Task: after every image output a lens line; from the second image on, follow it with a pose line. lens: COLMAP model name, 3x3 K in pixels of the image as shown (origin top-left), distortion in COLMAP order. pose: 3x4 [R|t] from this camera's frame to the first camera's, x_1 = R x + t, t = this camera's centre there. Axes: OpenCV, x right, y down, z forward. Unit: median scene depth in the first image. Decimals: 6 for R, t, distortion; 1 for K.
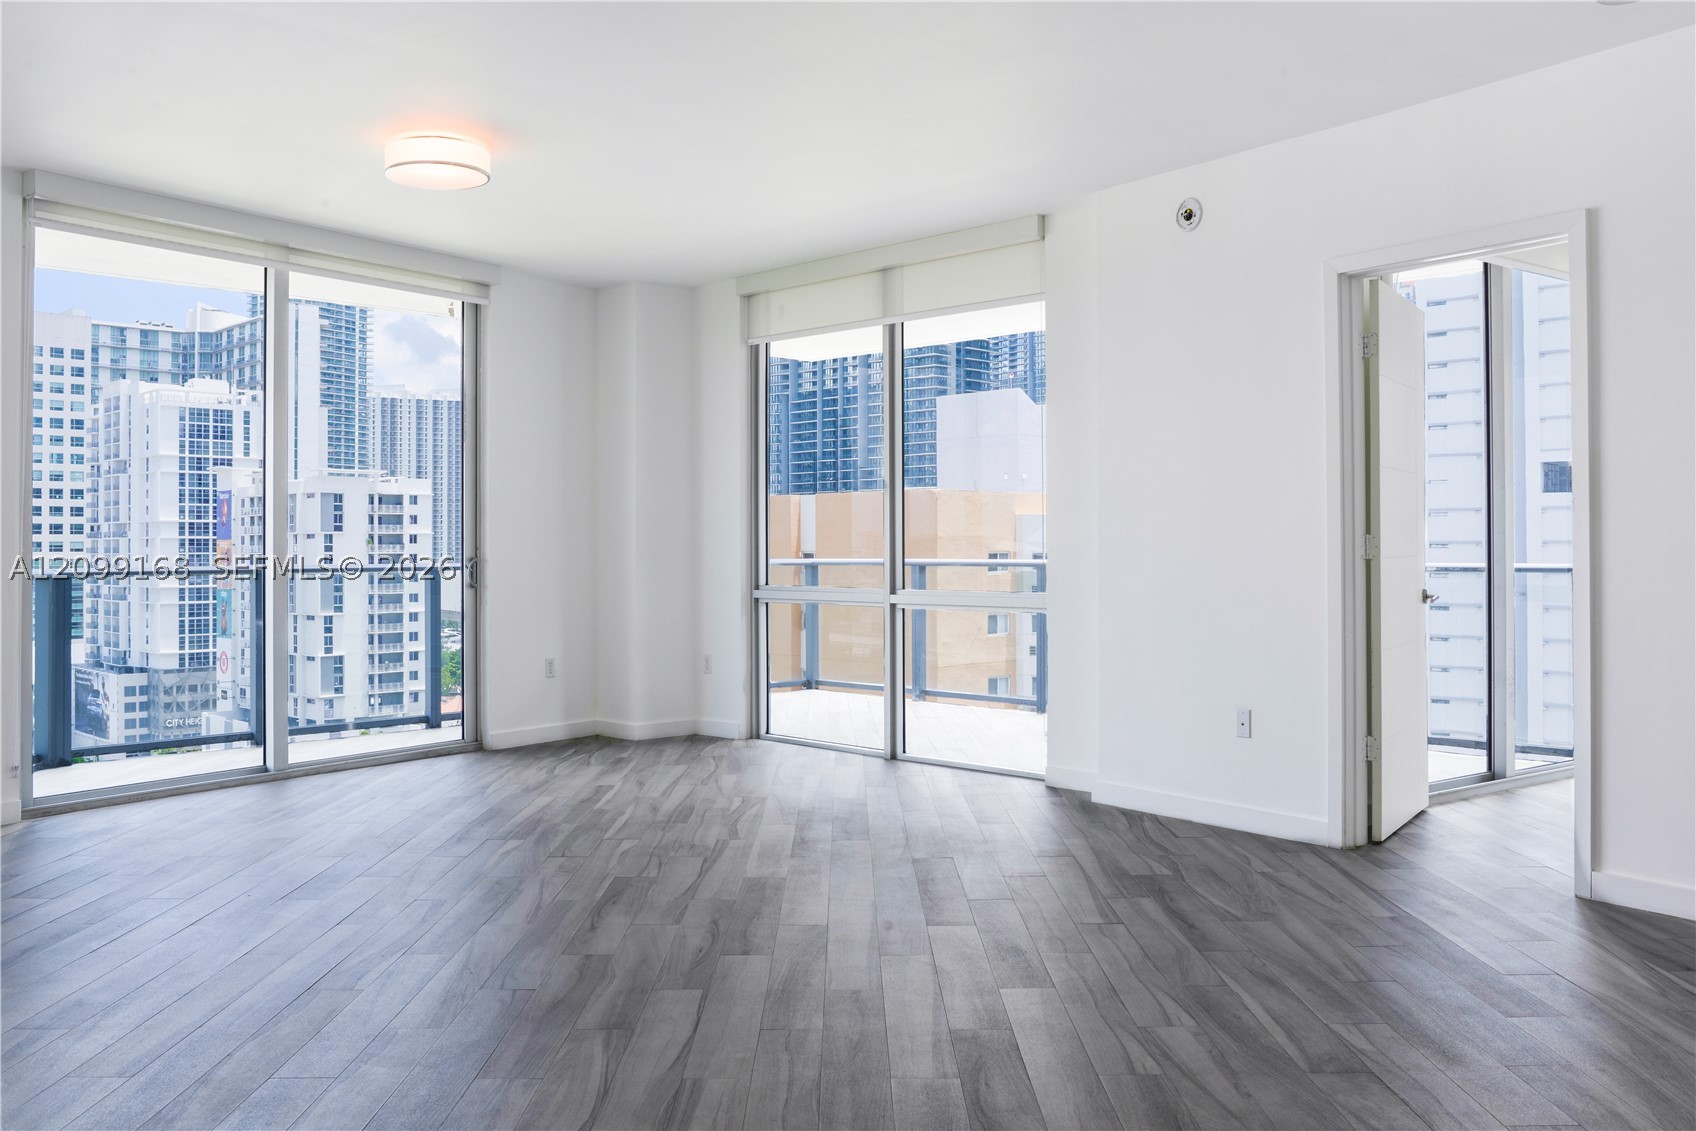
lens RADIAL K [[1372.8, 0, 848.0], [0, 1372.8, 565.5], [0, 0, 1]] dist [-0.075612, 0.093262]
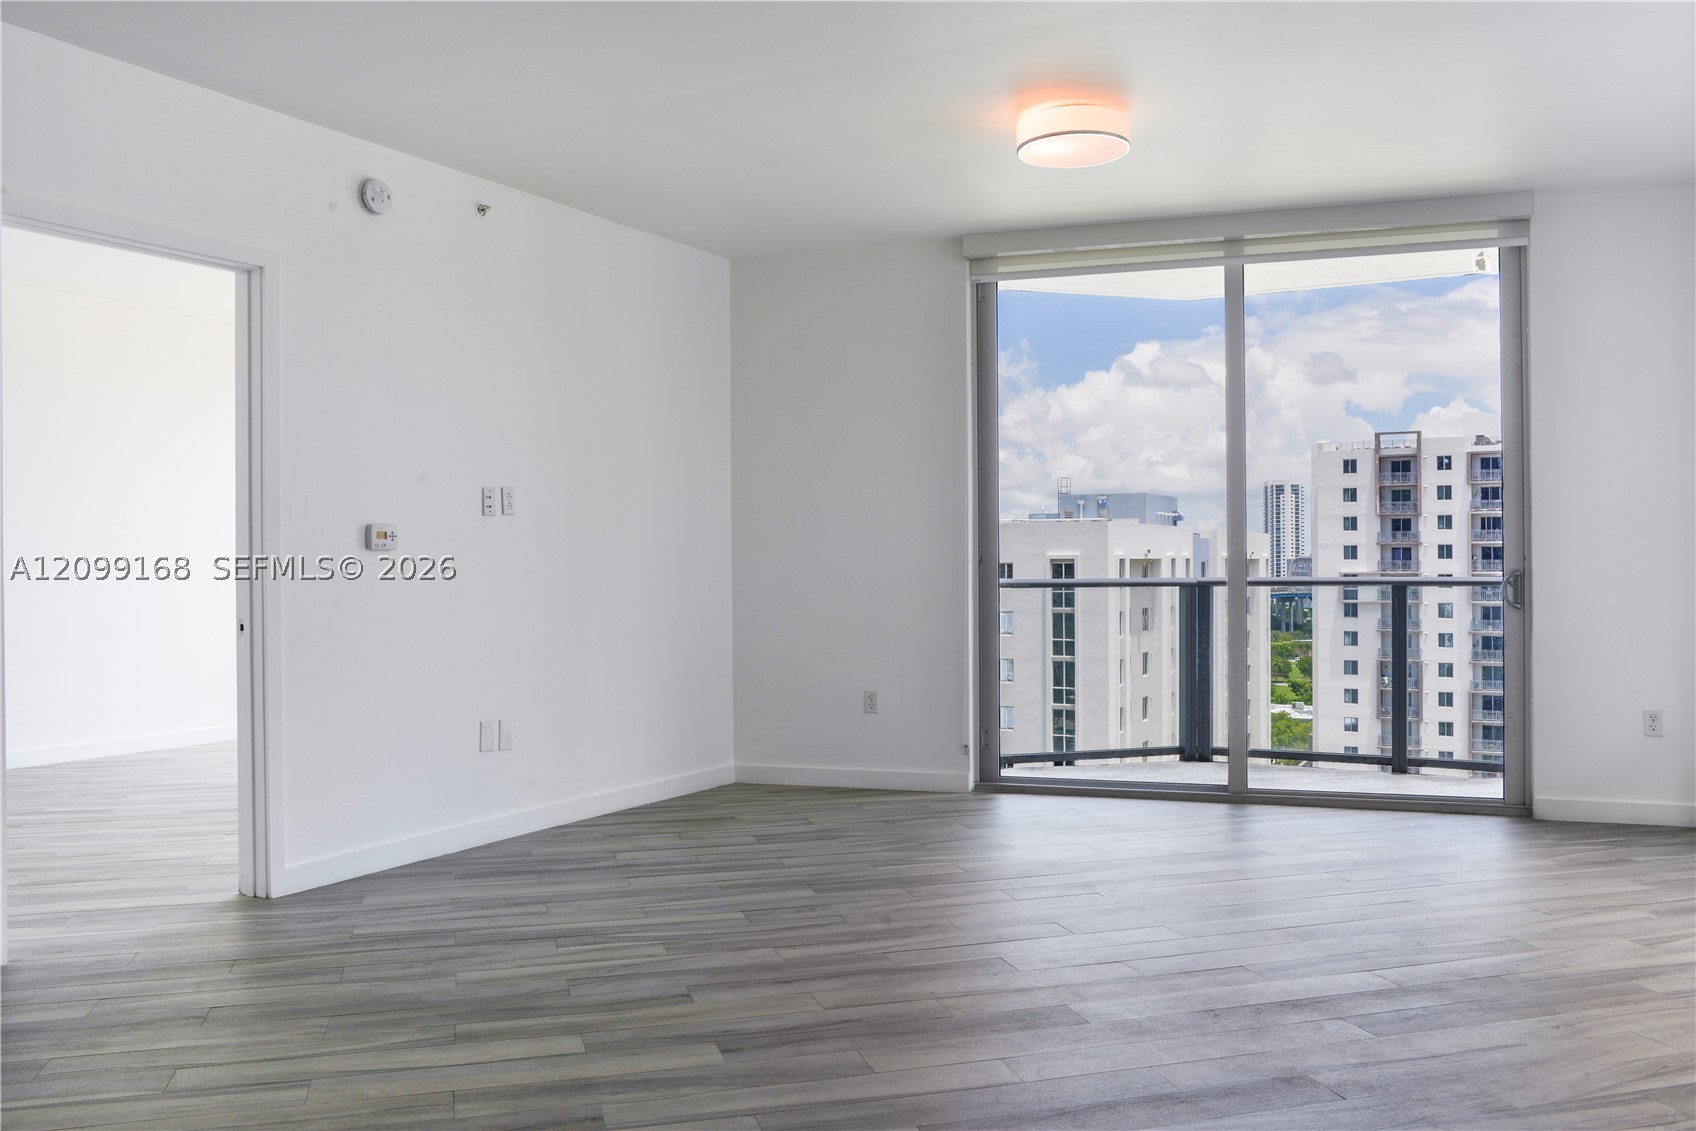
lens RADIAL K [[1372.8, 0, 848.0], [0, 1372.8, 565.5], [0, 0, 1]] dist [-0.075612, 0.093262]
pose [[0.284242, 0.008663, -0.958713, 0.705697], [-0.009640, 0.999934, 0.006177, -0.018709], [0.958704, 0.007487, 0.284307, 0.787550]]
